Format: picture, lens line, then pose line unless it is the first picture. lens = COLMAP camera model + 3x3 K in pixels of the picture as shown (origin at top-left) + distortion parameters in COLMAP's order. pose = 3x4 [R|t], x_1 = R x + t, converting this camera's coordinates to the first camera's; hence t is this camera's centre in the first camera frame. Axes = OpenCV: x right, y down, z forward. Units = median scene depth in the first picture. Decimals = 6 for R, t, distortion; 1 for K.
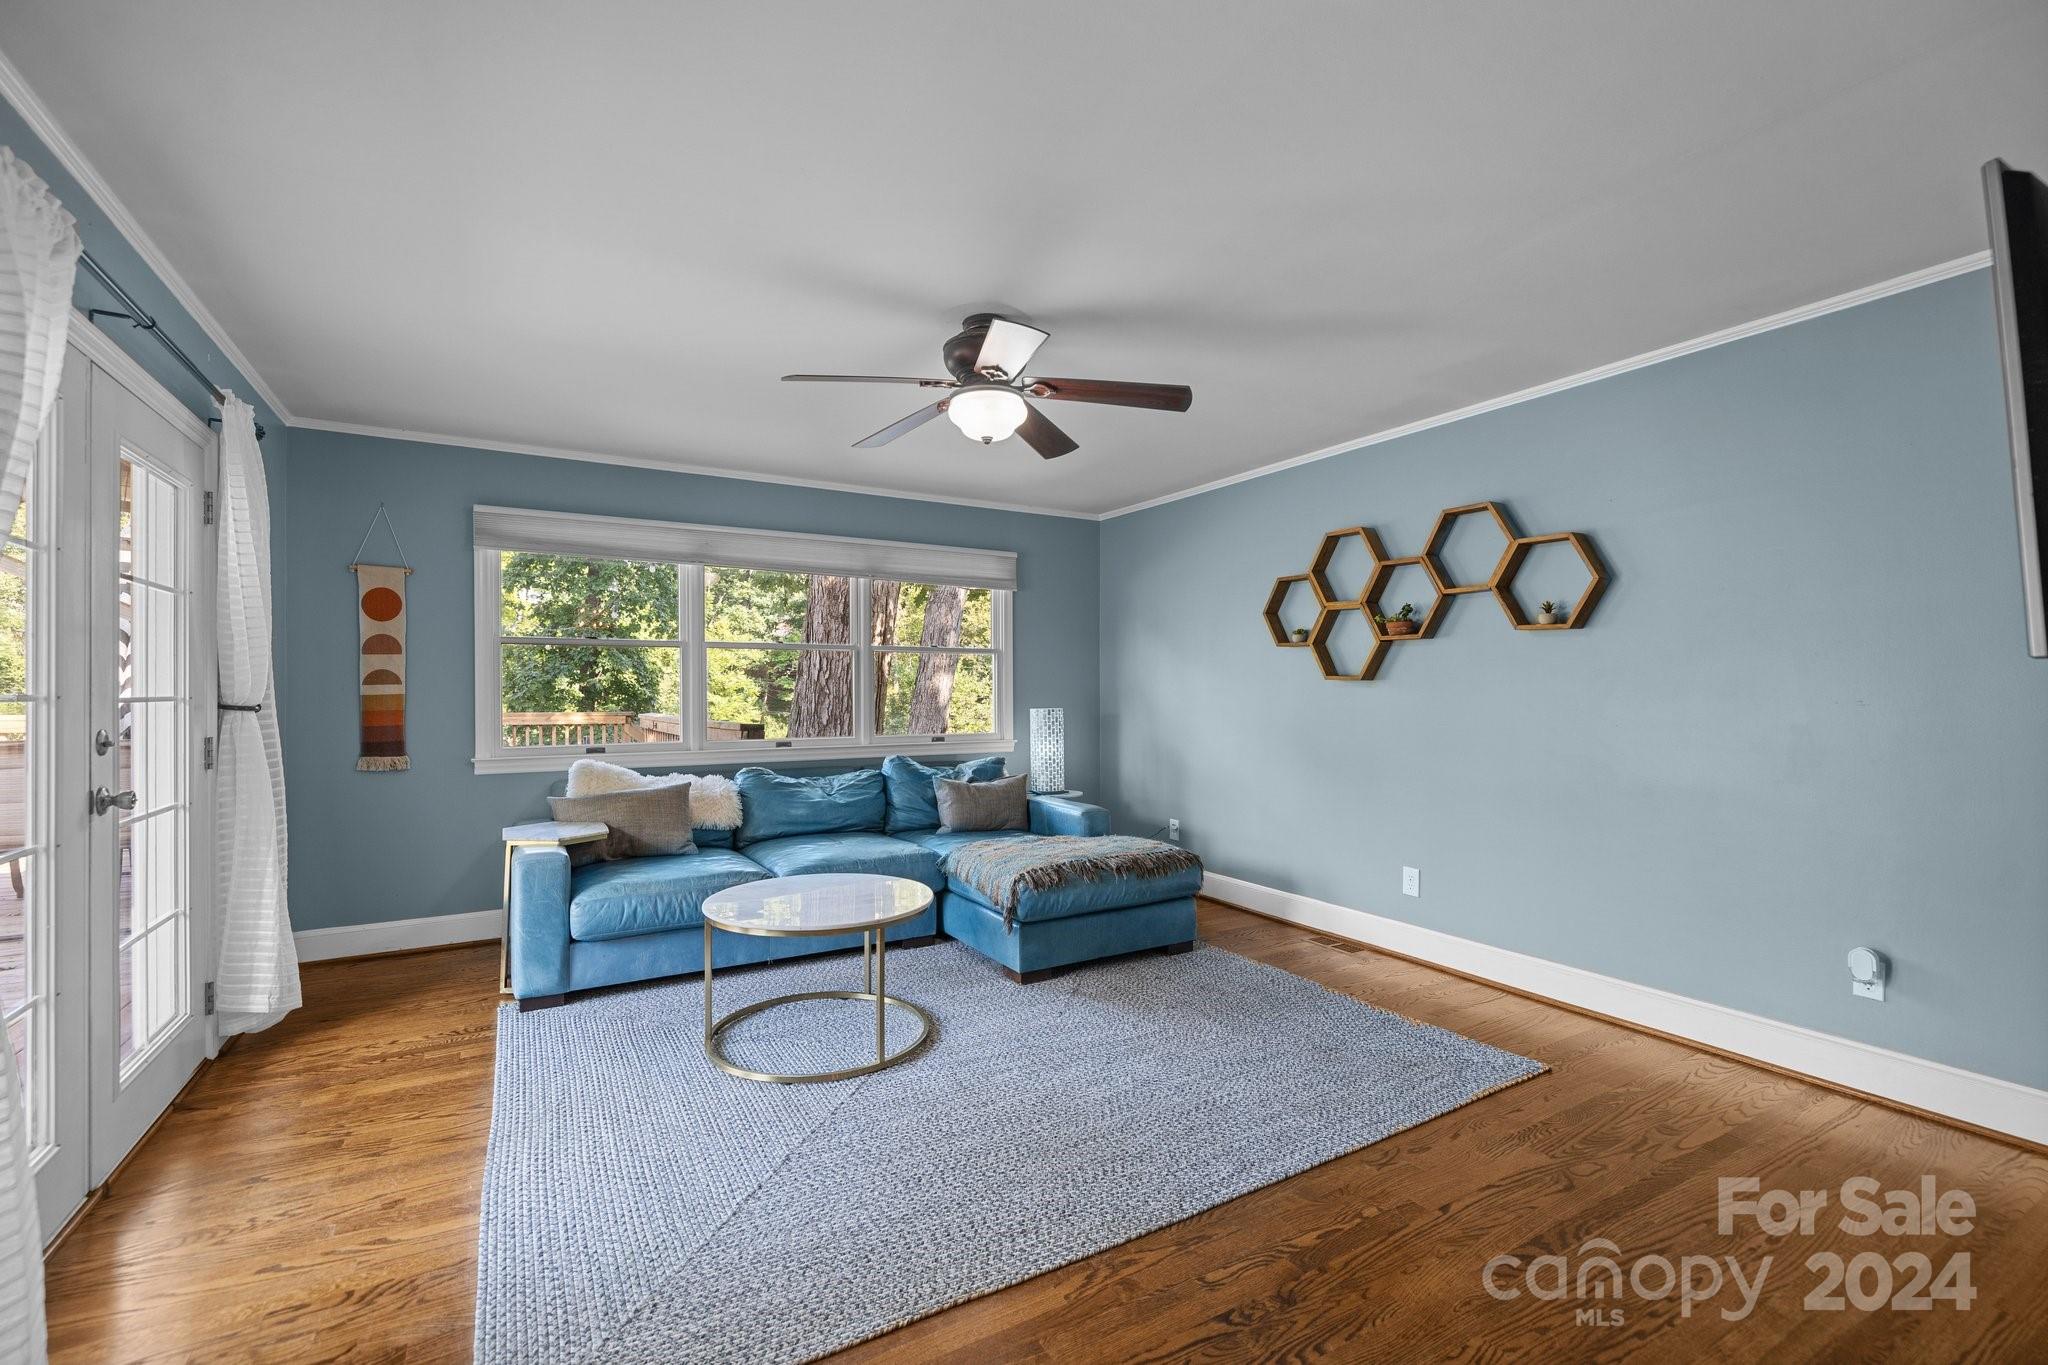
lens RADIAL K [[871.8, 0, 1016.6], [0, 871.8, 685.2], [0, 0, 1]] dist [-0.003789, -0.000385]
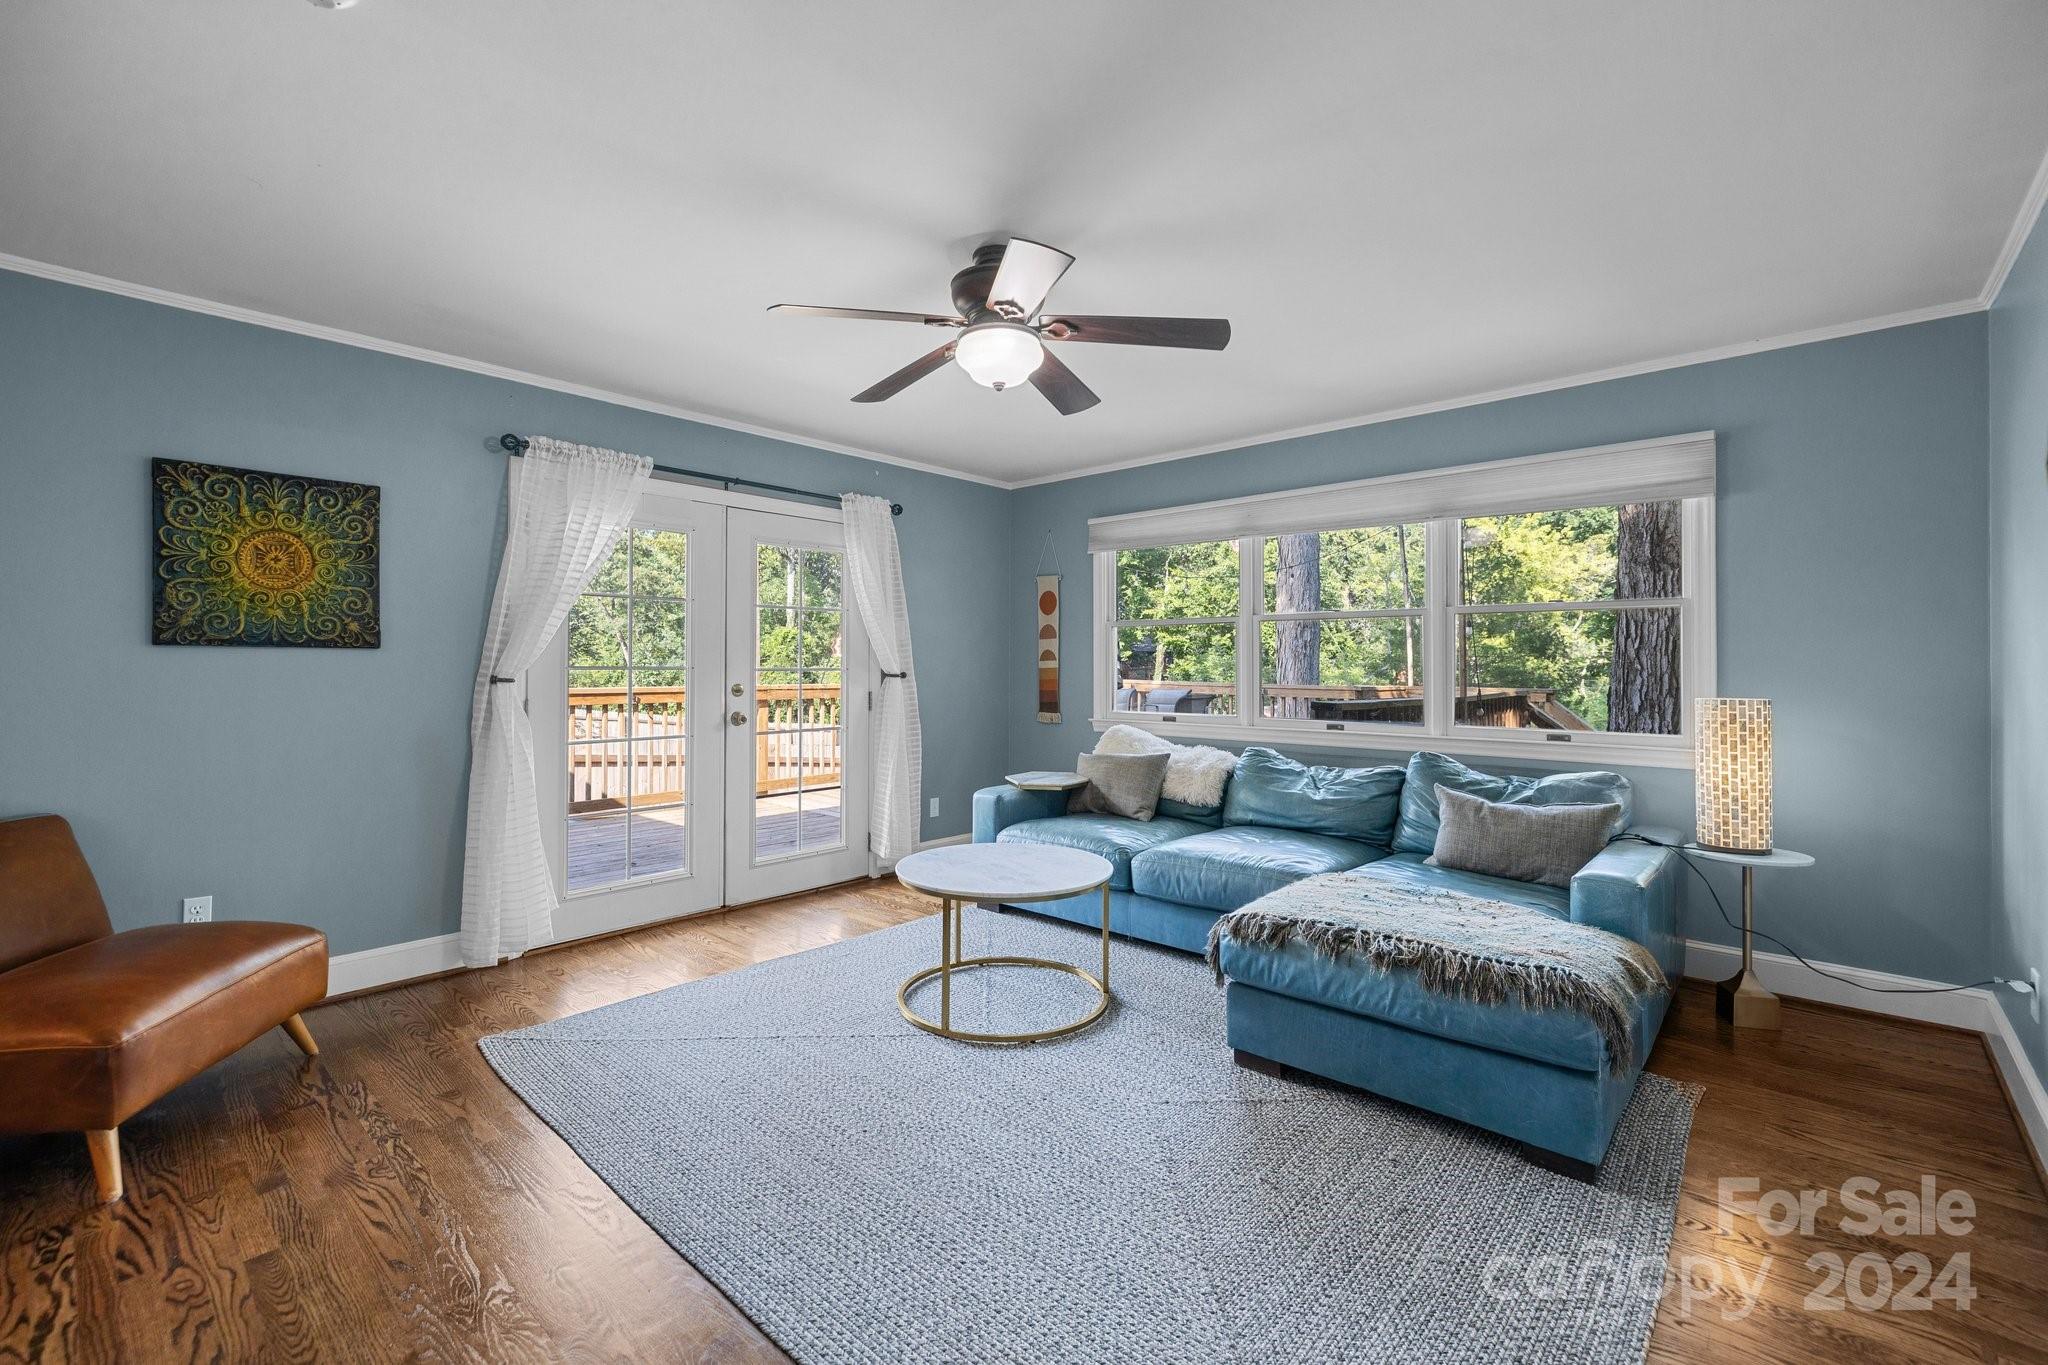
lens RADIAL K [[871.7, 0, 1003.8], [0, 871.7, 660.0], [0, 0, 1]] dist [-0.000015, -0.000140]
pose [[0.294462, -0.004887, -0.955651, 0.579736], [0.004683, 0.999982, -0.003671, 0.002865], [0.955652, -0.003394, 0.294479, 0.527408]]
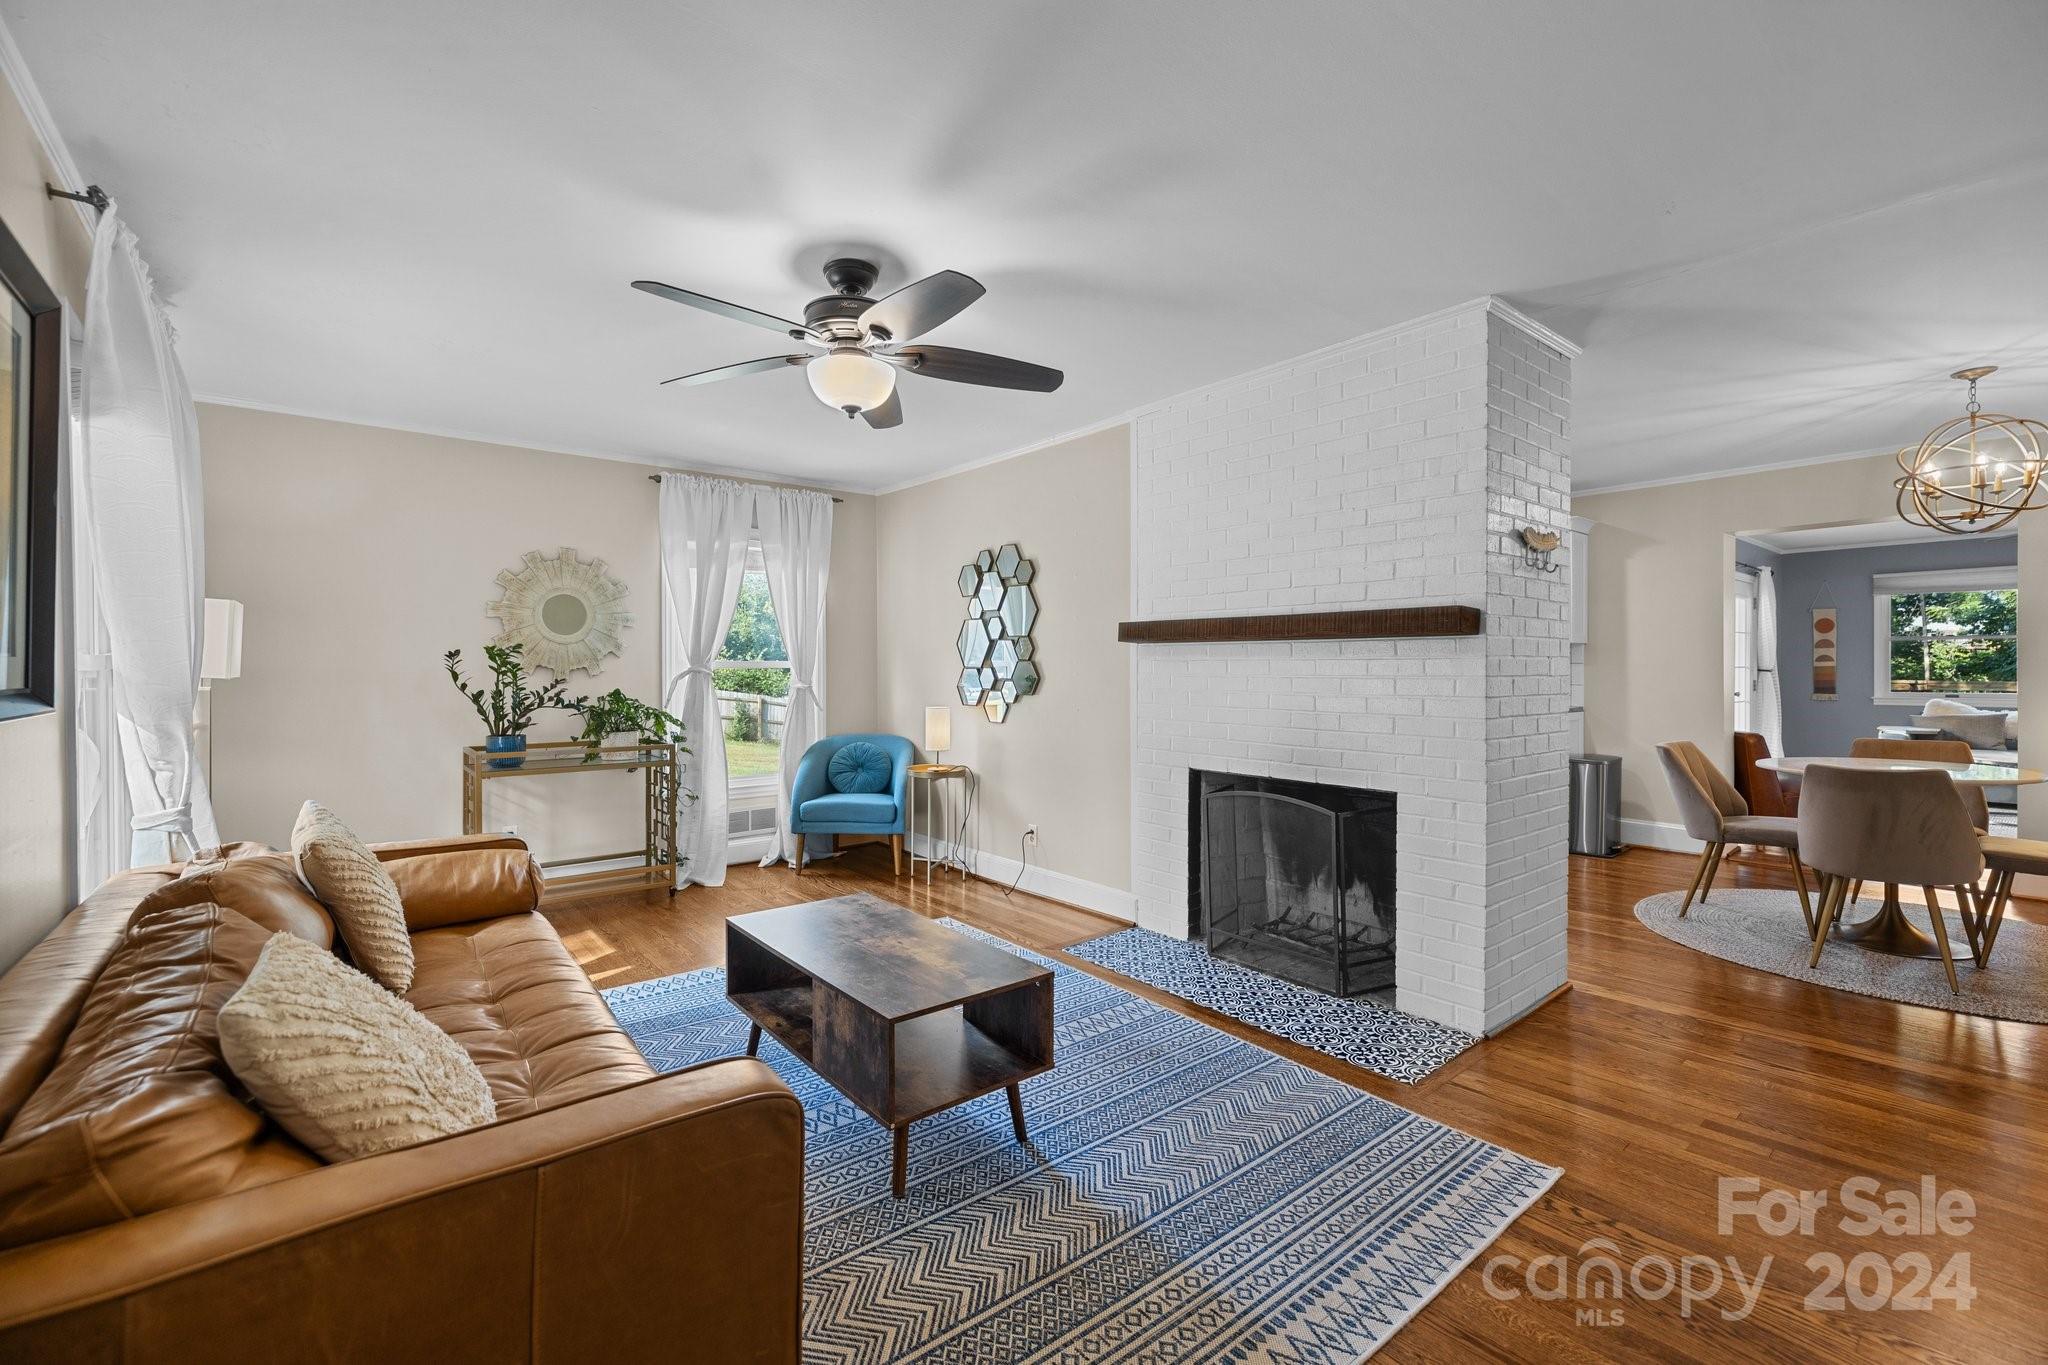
lens RADIAL K [[855.6, 0, 1024.0], [0, 855.6, 682.5], [0, 0, 1]] dist [0.000995, 0.000317]
pose [[0.157800, 0.017996, -0.987307, 1.126556], [0.009303, 0.999762, 0.019710, -0.009711], [0.987427, -0.012295, 0.157595, -1.386569]]
